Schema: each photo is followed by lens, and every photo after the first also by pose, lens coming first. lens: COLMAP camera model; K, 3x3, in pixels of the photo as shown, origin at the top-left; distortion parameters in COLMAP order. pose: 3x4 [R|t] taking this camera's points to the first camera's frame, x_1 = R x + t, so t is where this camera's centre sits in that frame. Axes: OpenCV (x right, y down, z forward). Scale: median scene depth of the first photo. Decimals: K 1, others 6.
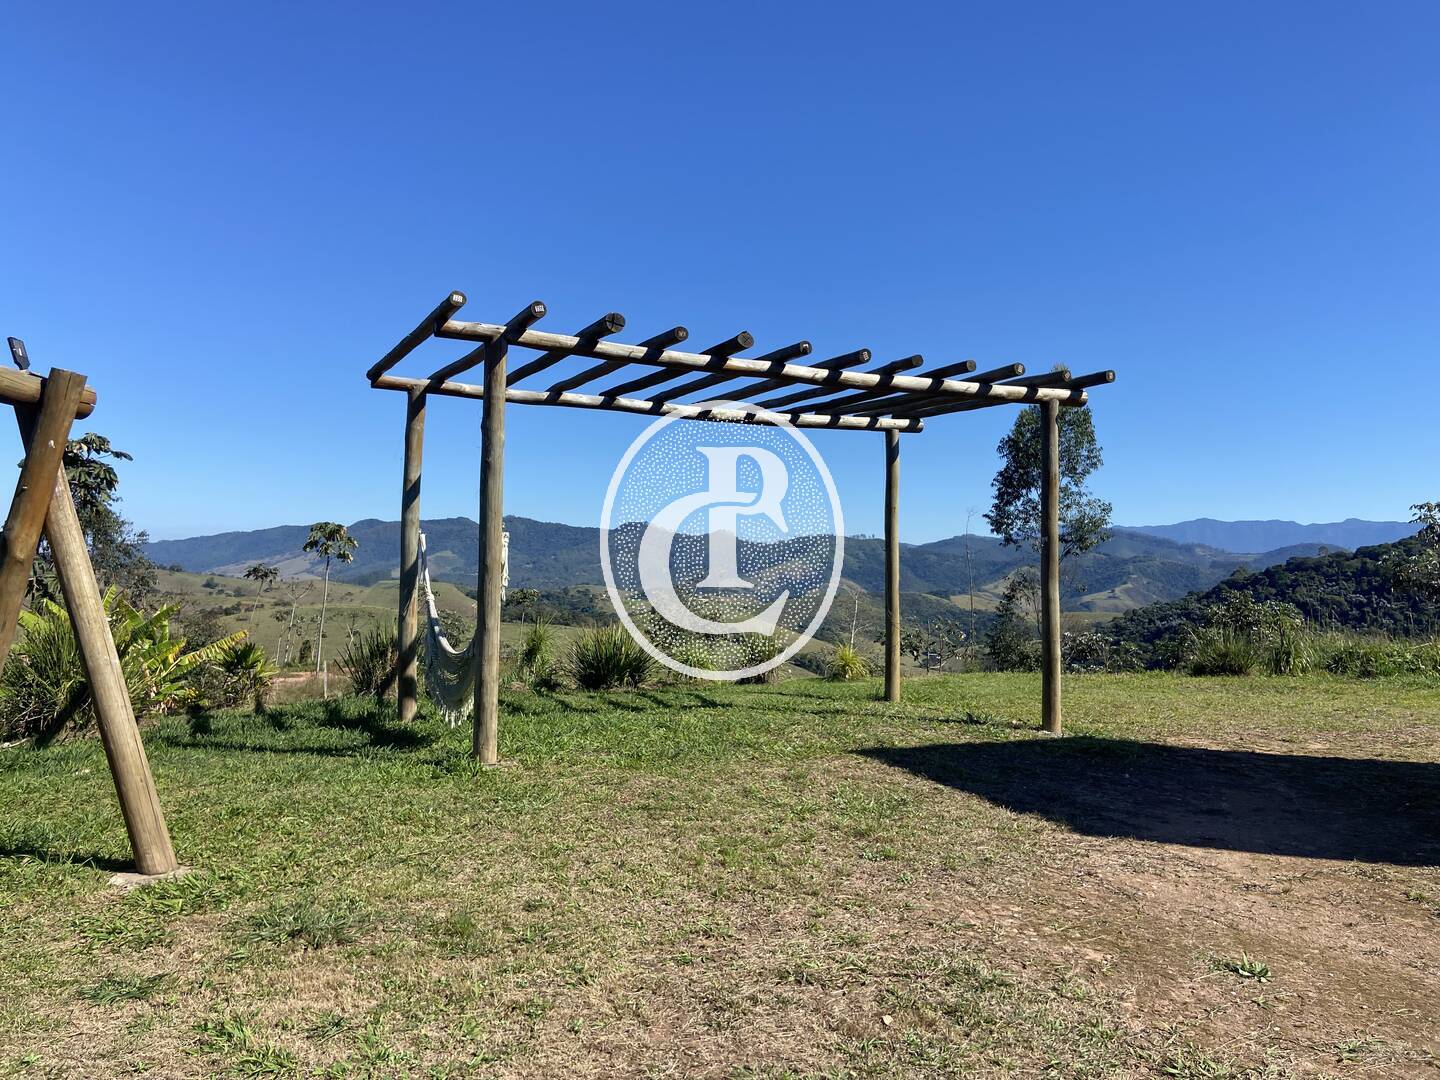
lens RADIAL K [[1058.4, 0, 717.5], [0, 1058.4, 554.5], [0, 0, 1]] dist [0.121132, -0.153753]
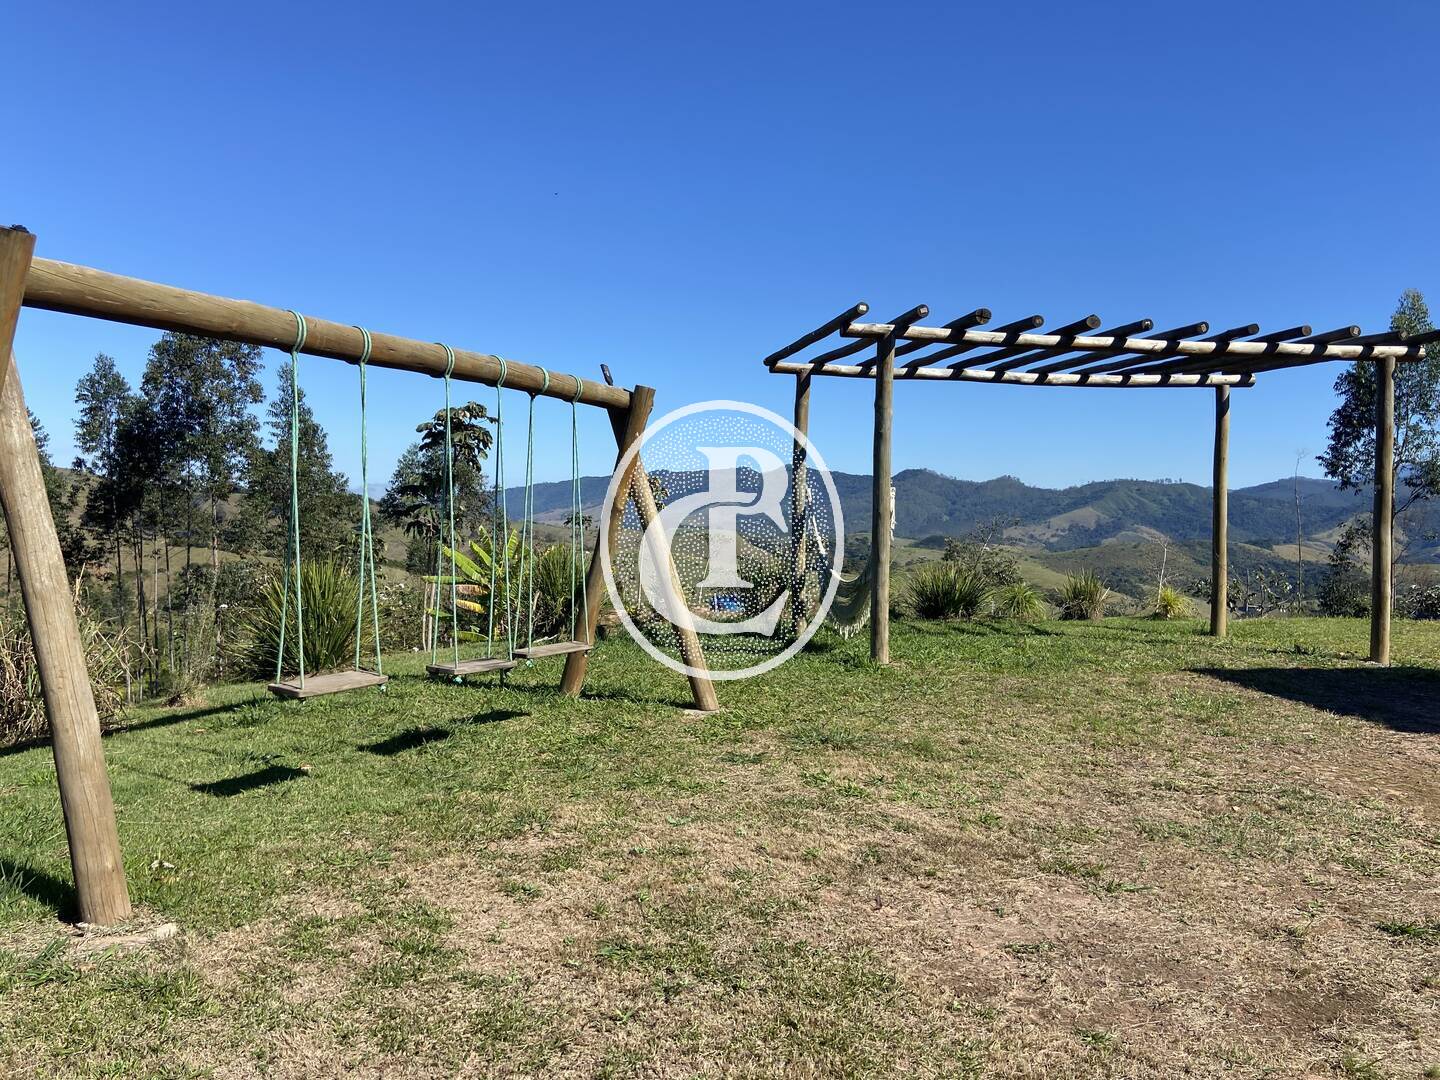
lens RADIAL K [[1058.4, 0, 717.5], [0, 1058.4, 554.5], [0, 0, 1]] dist [0.121132, -0.153753]
pose [[0.966516, 0.008194, -0.256477, -0.058097], [0.004408, 0.998812, 0.048523, -0.002313], [0.256570, -0.048029, 0.965332, -0.233372]]
